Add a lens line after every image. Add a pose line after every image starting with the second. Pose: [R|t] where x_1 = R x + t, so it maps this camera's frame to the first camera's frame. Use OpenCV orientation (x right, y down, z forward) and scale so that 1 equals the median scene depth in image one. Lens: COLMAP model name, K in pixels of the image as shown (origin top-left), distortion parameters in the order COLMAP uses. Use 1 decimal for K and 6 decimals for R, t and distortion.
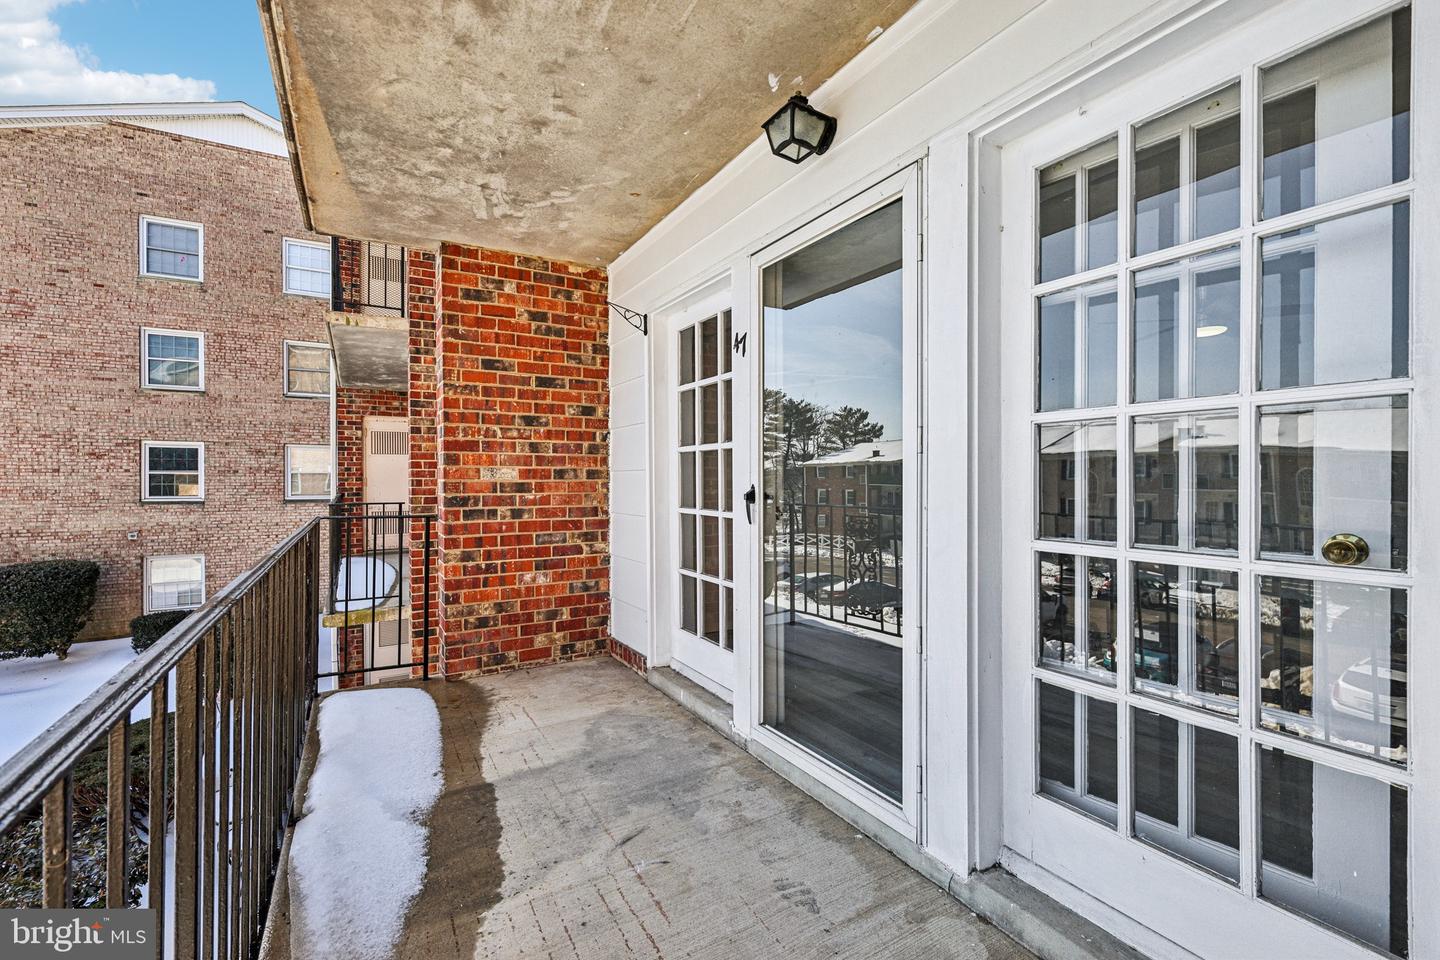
lens RADIAL K [[624.1, 0, 716.4], [0, 624.1, 480.9], [0, 0, 1]] dist [0.002516, 0.000180]
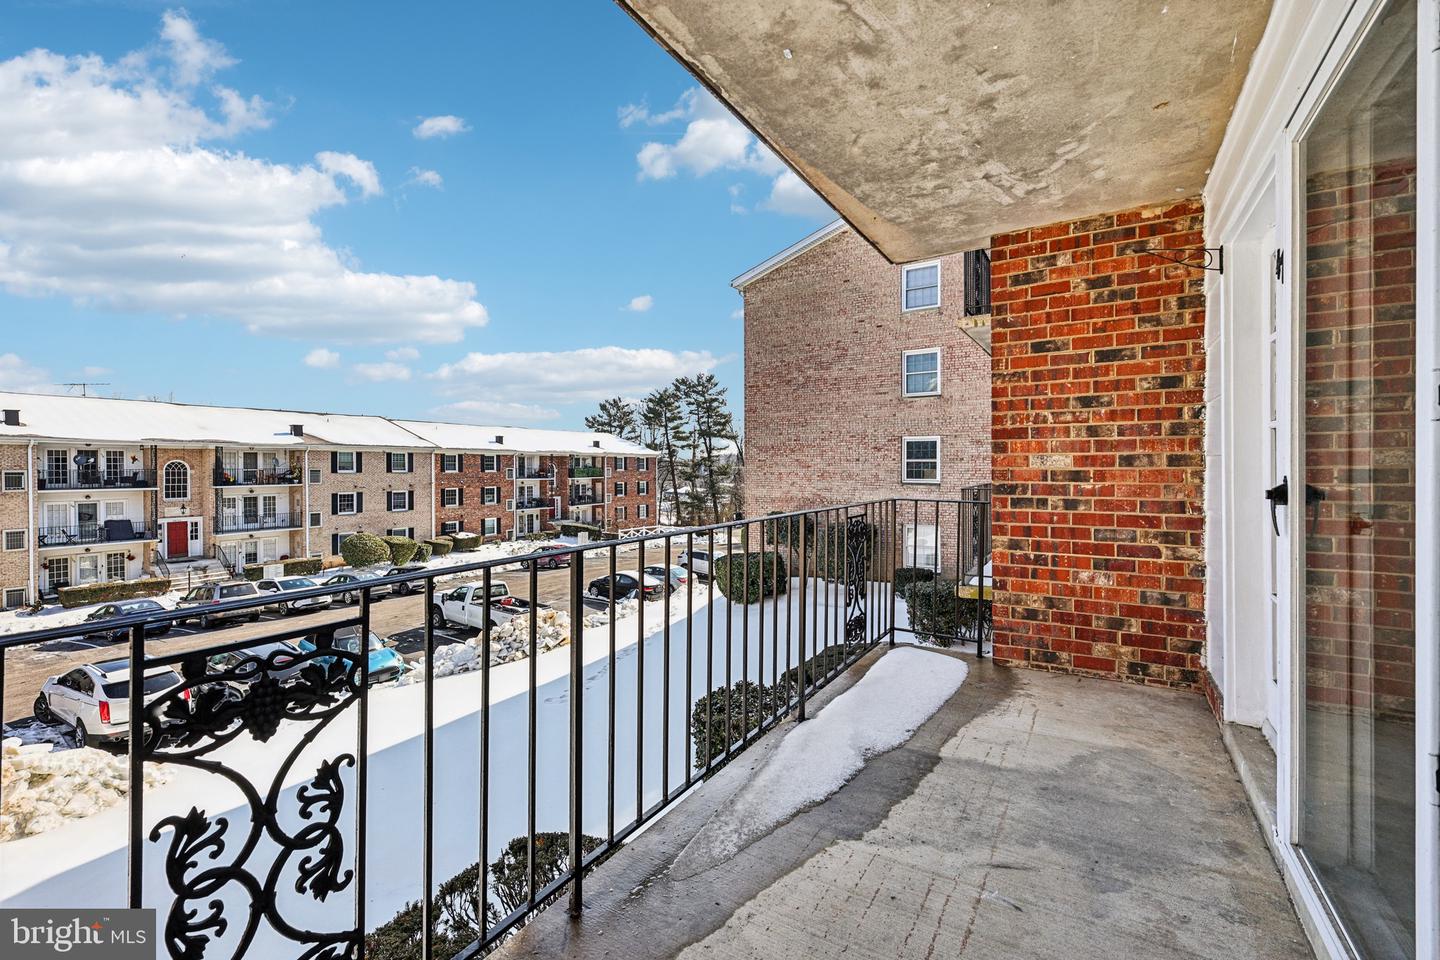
lens RADIAL K [[624.1, 0, 720.1], [0, 624.1, 469.4], [0, 0, 1]] dist [0.002516, 0.000180]
pose [[0.475207, 0.003316, -0.879868, 0.243115], [0.000874, 0.999991, 0.004241, -0.003388], [0.879874, -0.002785, 0.475200, 0.110243]]
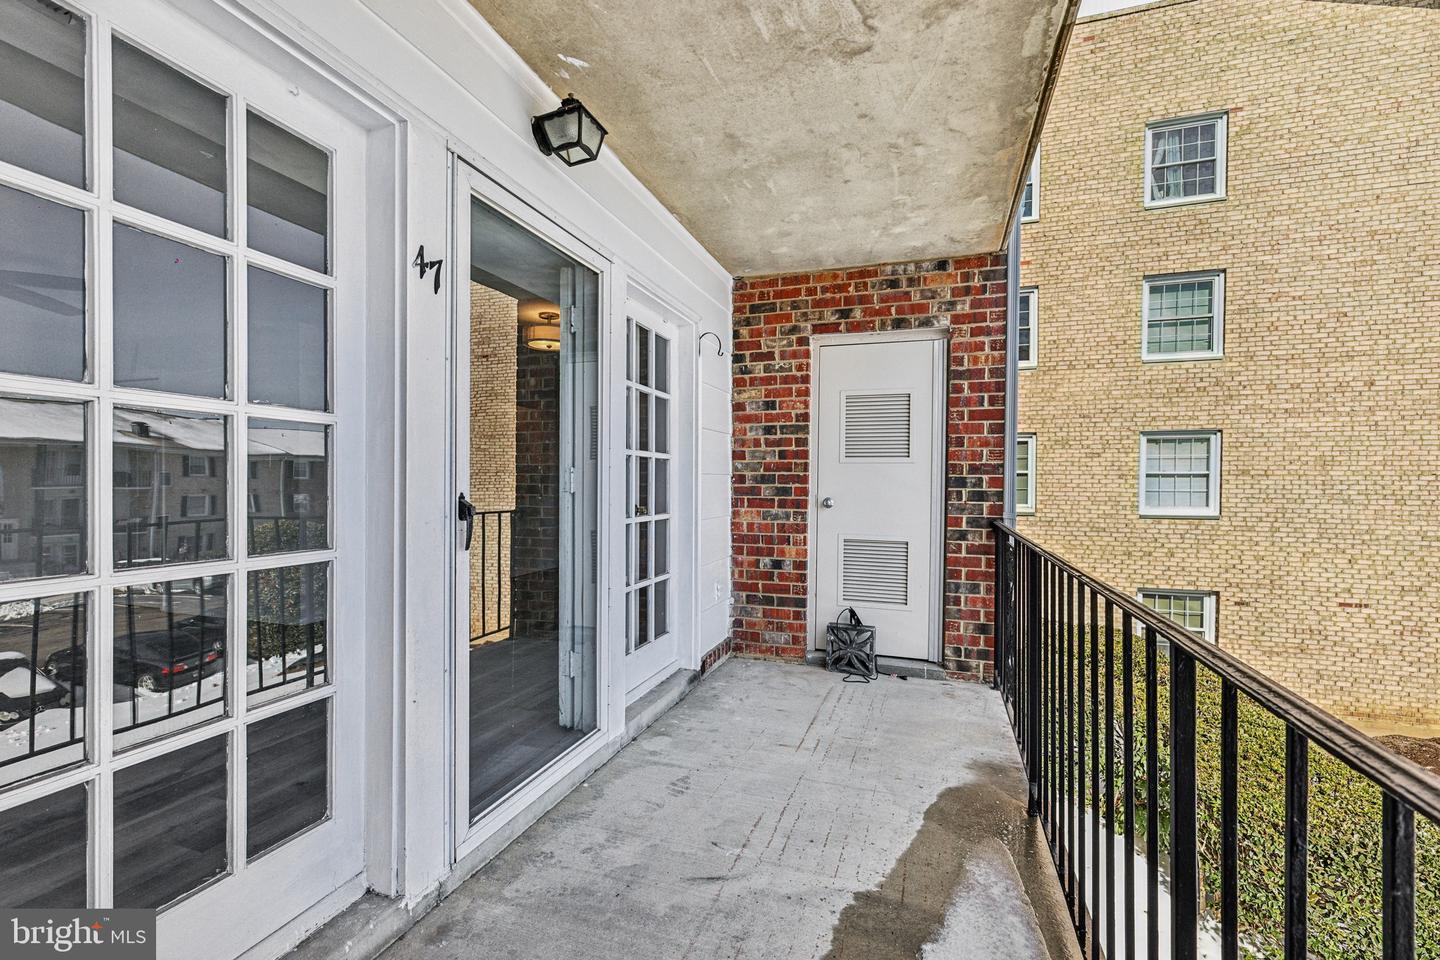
lens RADIAL K [[624.1, 0, 726.3], [0, 624.1, 484.4], [0, 0, 1]] dist [0.002516, 0.000180]
pose [[-0.665171, -0.003985, 0.746681, -0.446131], [-0.004123, 0.999990, 0.001665, -0.003981], [-0.746680, -0.001971, -0.665180, 0.848669]]
